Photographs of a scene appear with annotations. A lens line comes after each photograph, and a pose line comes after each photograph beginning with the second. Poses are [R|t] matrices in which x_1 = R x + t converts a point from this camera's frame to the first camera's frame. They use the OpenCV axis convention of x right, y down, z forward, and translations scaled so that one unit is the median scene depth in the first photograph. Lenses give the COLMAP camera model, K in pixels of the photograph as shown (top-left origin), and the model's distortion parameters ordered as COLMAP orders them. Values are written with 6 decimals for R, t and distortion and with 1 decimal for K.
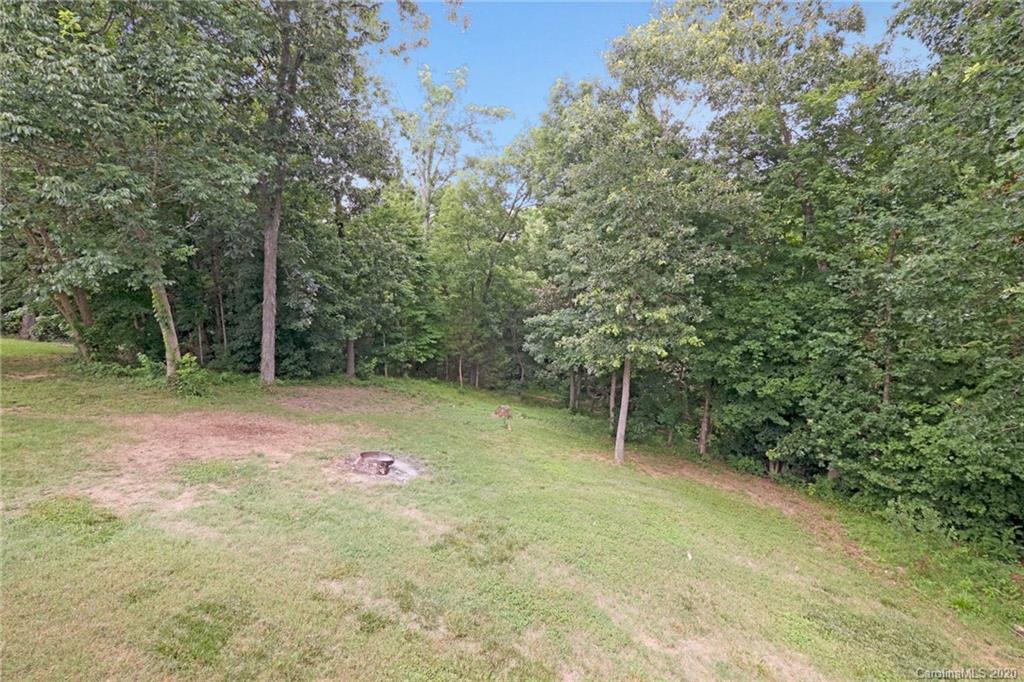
lens RADIAL K [[472.0, 0, 512.0], [0, 472.0, 341.0], [0, 0, 1]] dist [0.002915, 0.000286]
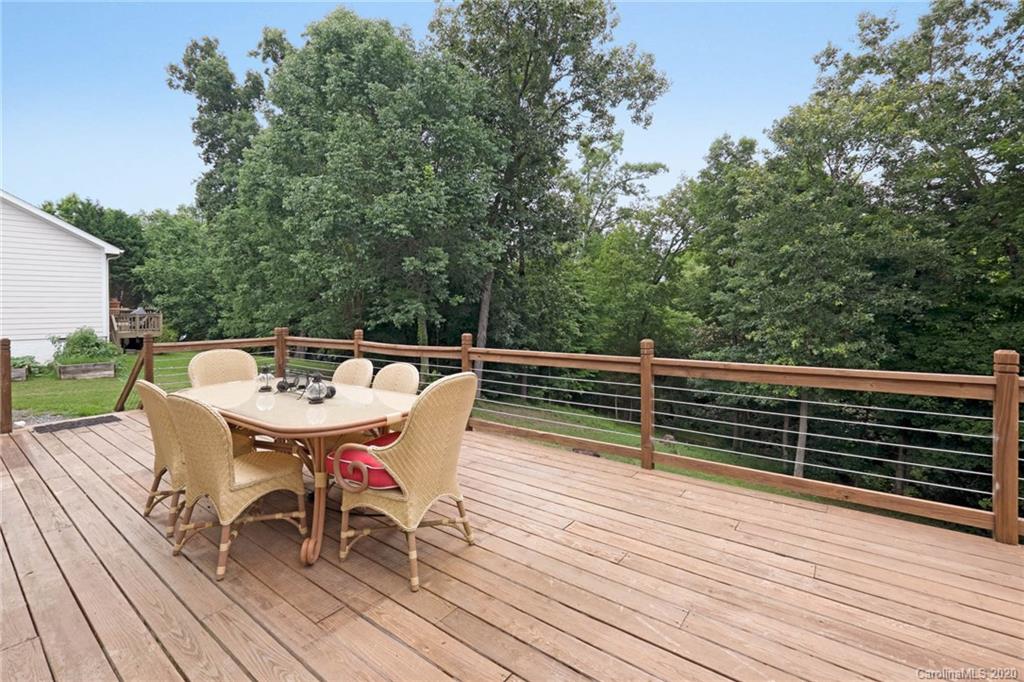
lens RADIAL K [[457.7, 0, 496.3], [0, 457.7, 316.8], [0, 0, 1]] dist [0.000862, -0.000258]
pose [[0.944744, 0.001964, -0.327803, -0.077313], [-0.046328, 0.990745, -0.127583, 0.034255], [0.324519, 0.135720, 0.936092, -0.228171]]
